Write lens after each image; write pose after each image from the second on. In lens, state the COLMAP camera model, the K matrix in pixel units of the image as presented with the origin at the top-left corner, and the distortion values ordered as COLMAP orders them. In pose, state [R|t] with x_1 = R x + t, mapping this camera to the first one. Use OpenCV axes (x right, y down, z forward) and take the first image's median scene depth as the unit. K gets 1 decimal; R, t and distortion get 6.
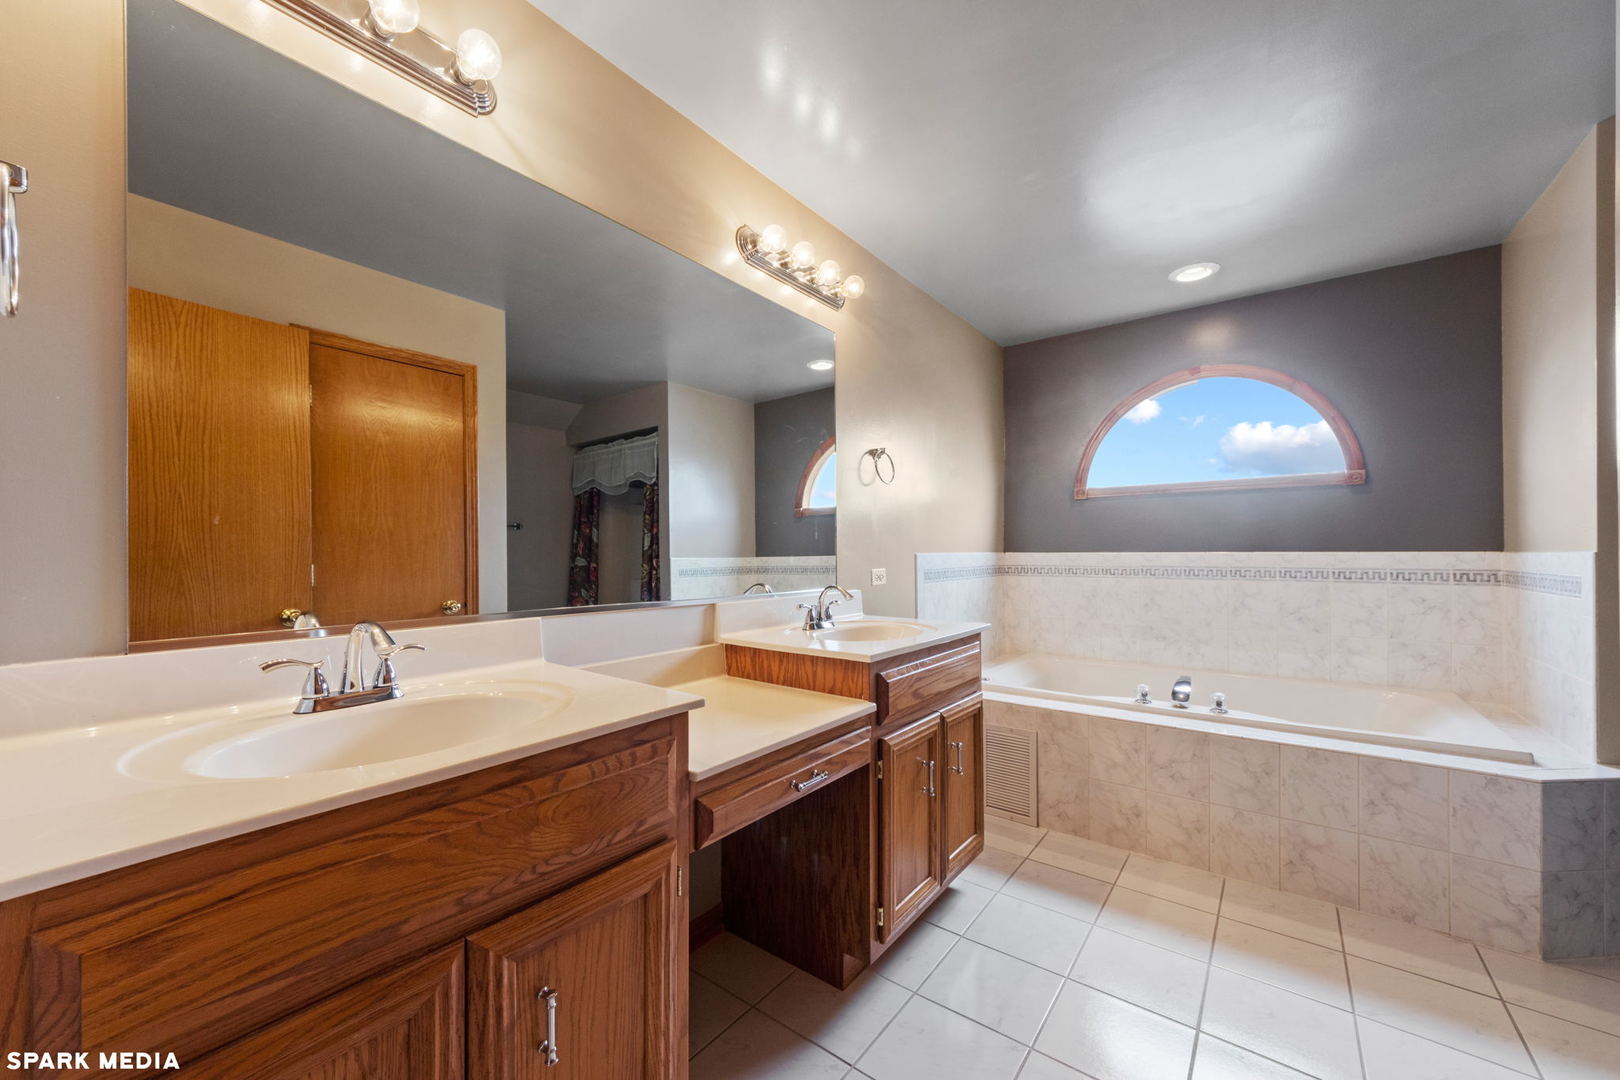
lens RADIAL K [[621.1, 0, 800.9], [0, 621.1, 563.7], [0, 0, 1]] dist [-0.000714, -0.000037]
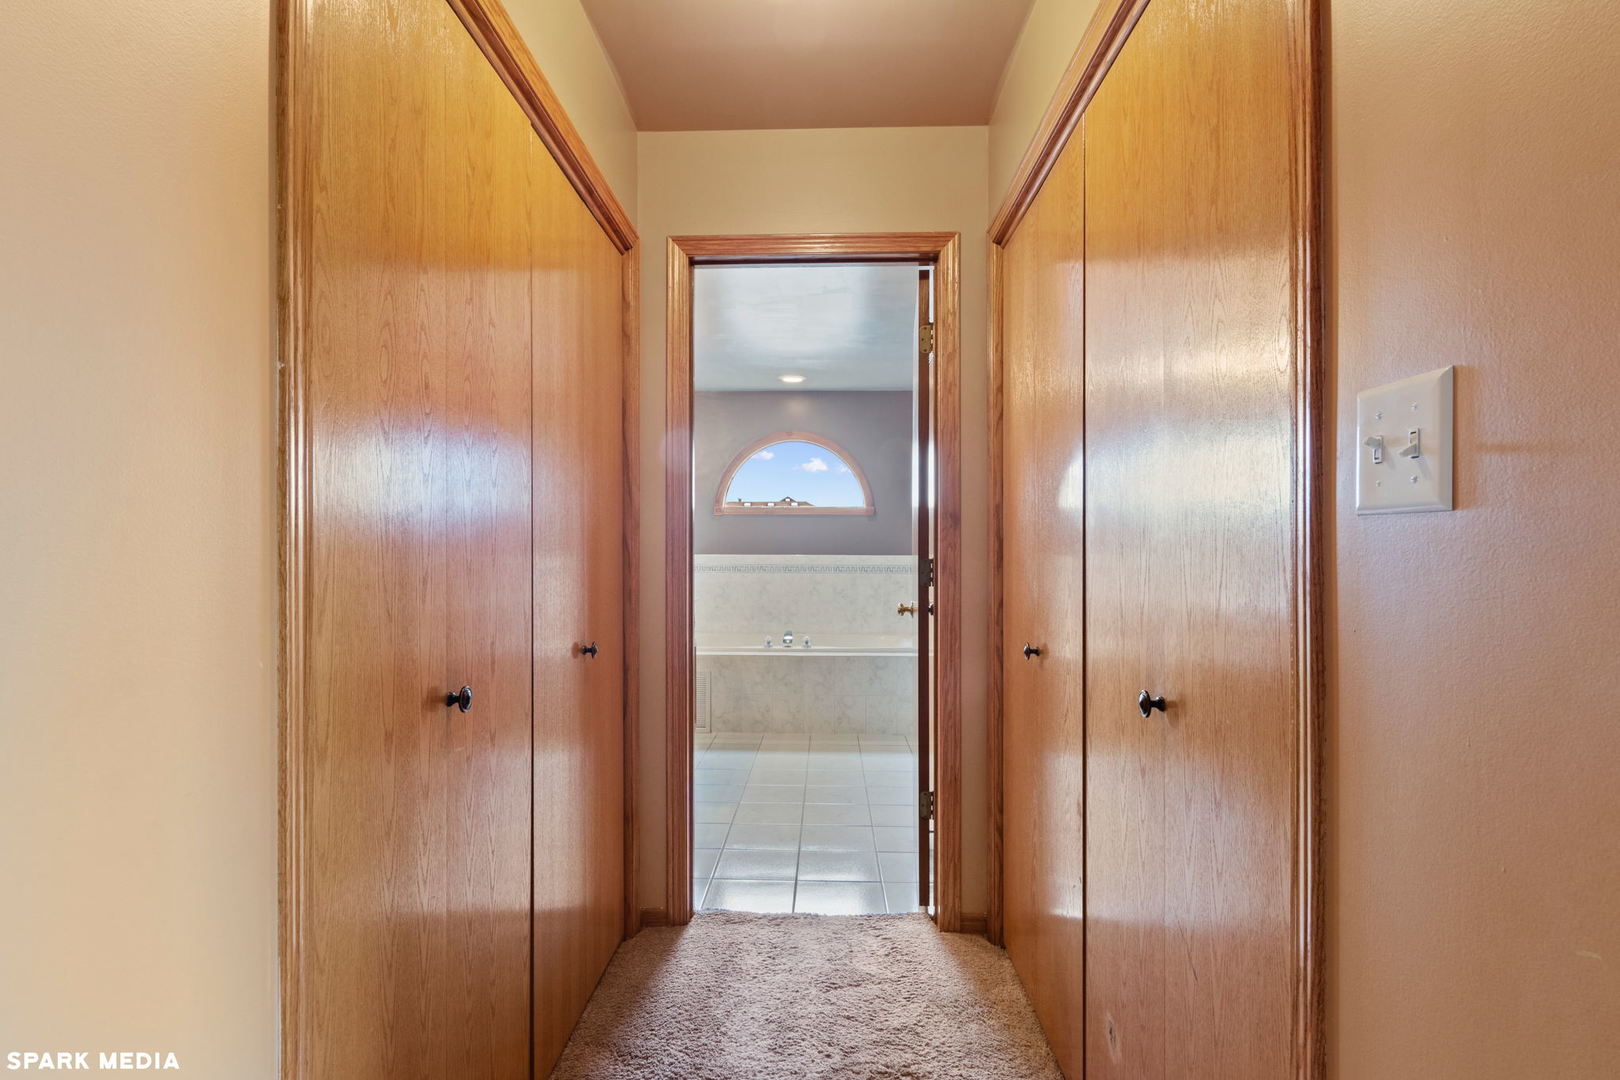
lens RADIAL K [[621.1, 0, 800.9], [0, 621.1, 563.7], [0, 0, 1]] dist [-0.000714, -0.000037]
pose [[0.821903, -0.001226, 0.569626, -0.310861], [0.000339, 0.999999, 0.001663, -0.000631], [-0.569627, -0.001173, 0.821903, -0.396489]]
